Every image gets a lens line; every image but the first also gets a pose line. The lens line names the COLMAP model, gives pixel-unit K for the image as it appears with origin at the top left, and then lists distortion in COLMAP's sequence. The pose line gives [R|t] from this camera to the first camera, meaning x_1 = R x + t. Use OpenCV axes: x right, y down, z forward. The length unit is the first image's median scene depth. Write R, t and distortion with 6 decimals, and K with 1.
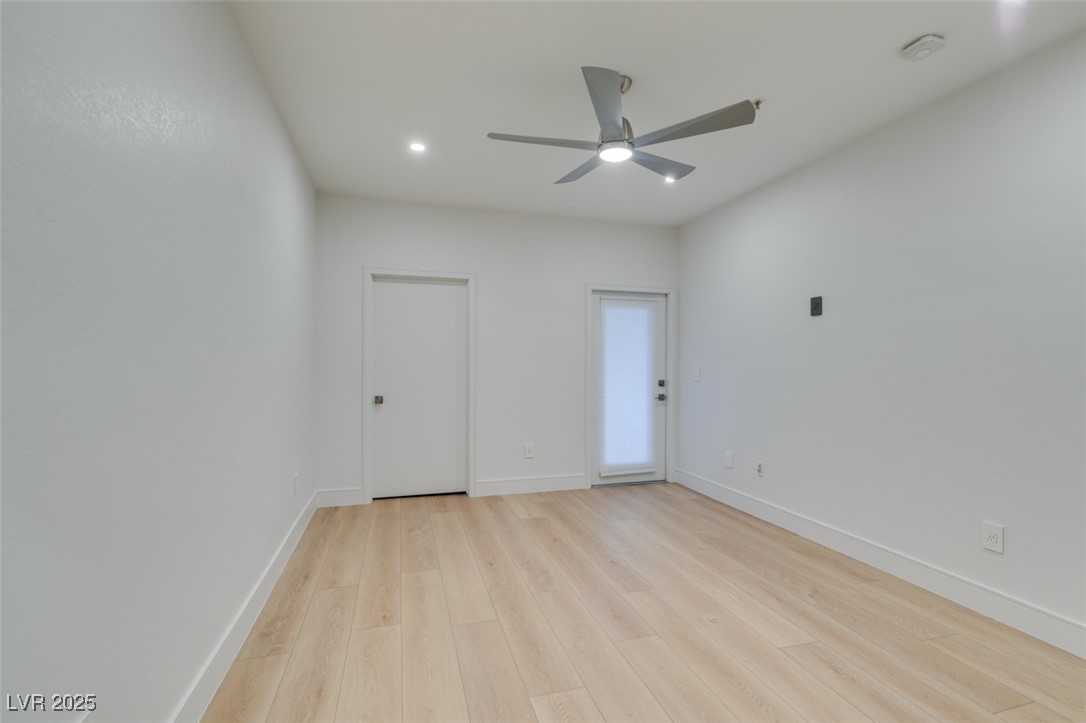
lens RADIAL K [[487.4, 0, 539.4], [0, 487.4, 363.3], [0, 0, 1]] dist [0.005712, -0.001541]
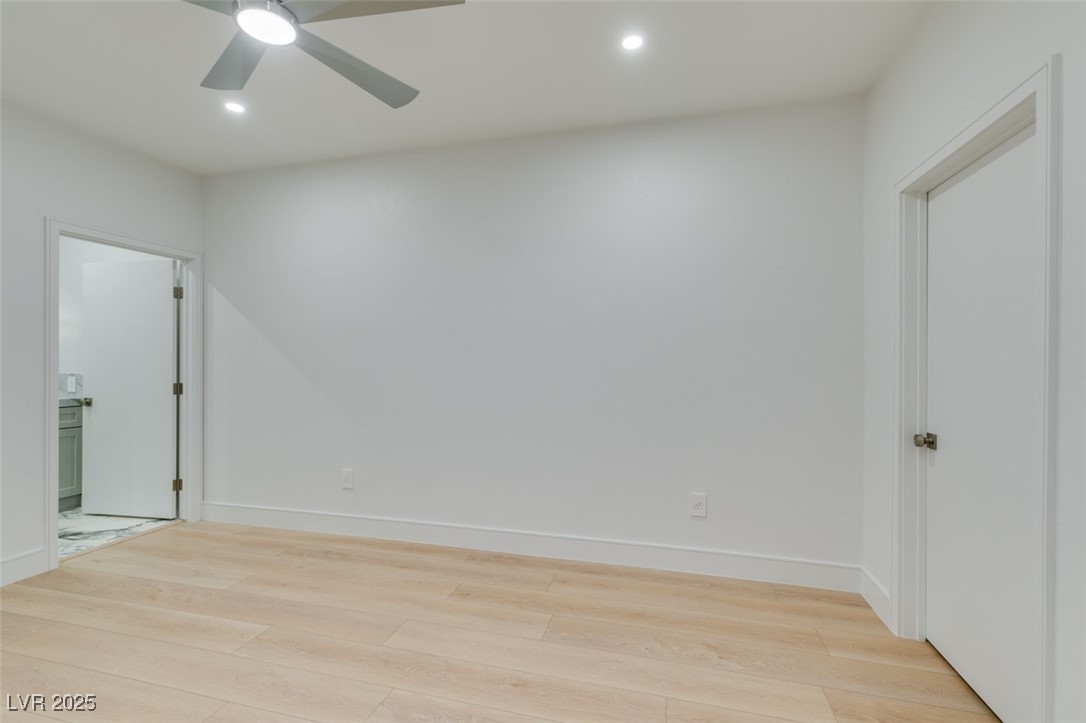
lens RADIAL K [[487.4, 0, 543.7], [0, 487.4, 361.2], [0, 0, 1]] dist [0.005712, -0.001541]
pose [[-0.519263, -0.008489, -0.854572, 0.437781], [-0.007097, 0.999959, -0.005621, 0.002033], [0.854585, 0.003146, -0.519302, 1.411677]]
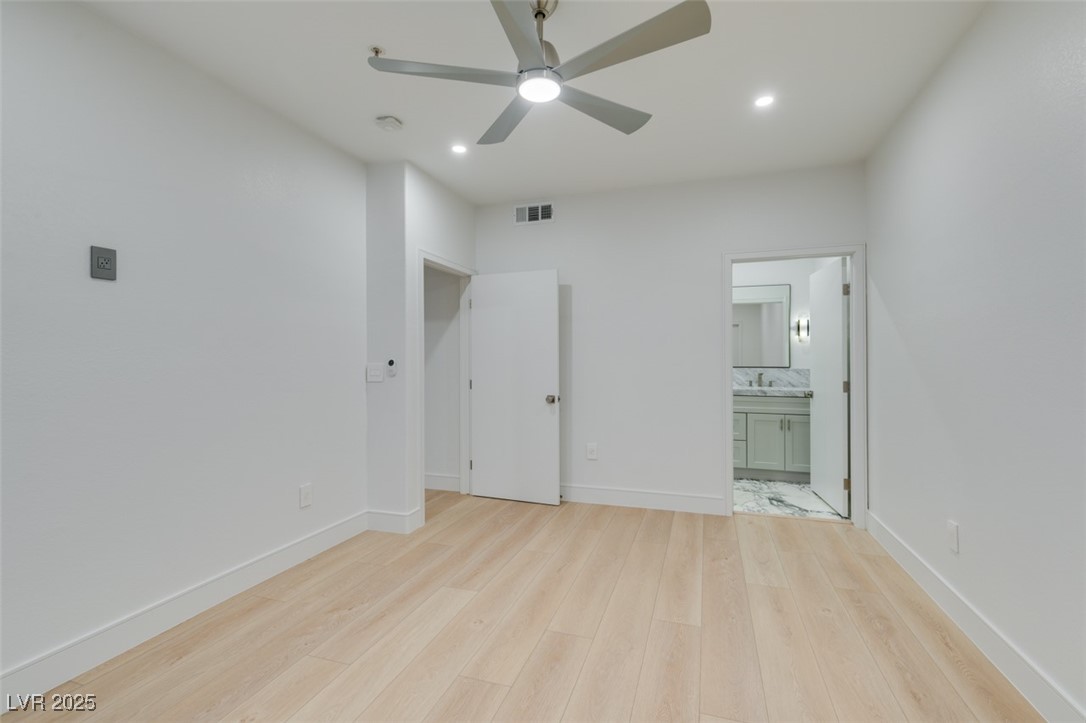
lens RADIAL K [[487.4, 0, 539.0], [0, 487.4, 363.0], [0, 0, 1]] dist [0.005712, -0.001541]
pose [[-0.819510, -0.006131, 0.573033, -0.247158], [0.000955, 0.999927, 0.012063, -0.004468], [-0.573065, 0.010433, -0.819444, 1.415166]]
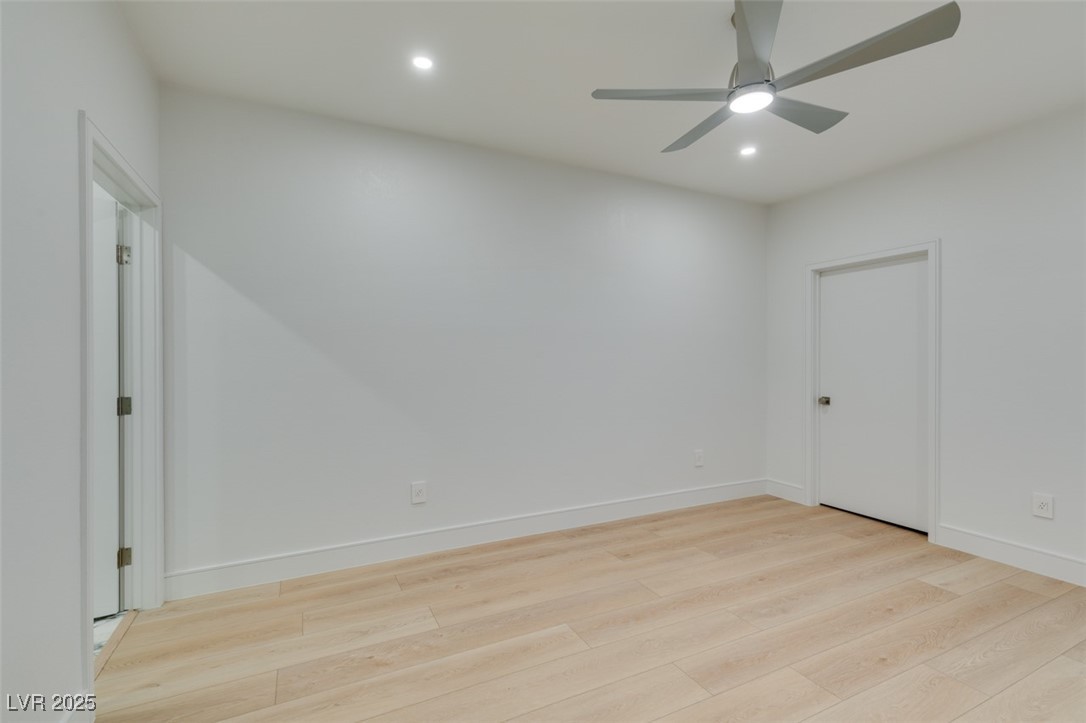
lens RADIAL K [[487.4, 0, 541.4], [0, 487.4, 365.7], [0, 0, 1]] dist [0.005712, -0.001541]
pose [[0.177266, 0.011150, -0.984100, 0.768492], [-0.001855, 0.999938, 0.010995, -0.004556], [0.984161, -0.000123, 0.177276, 0.442813]]
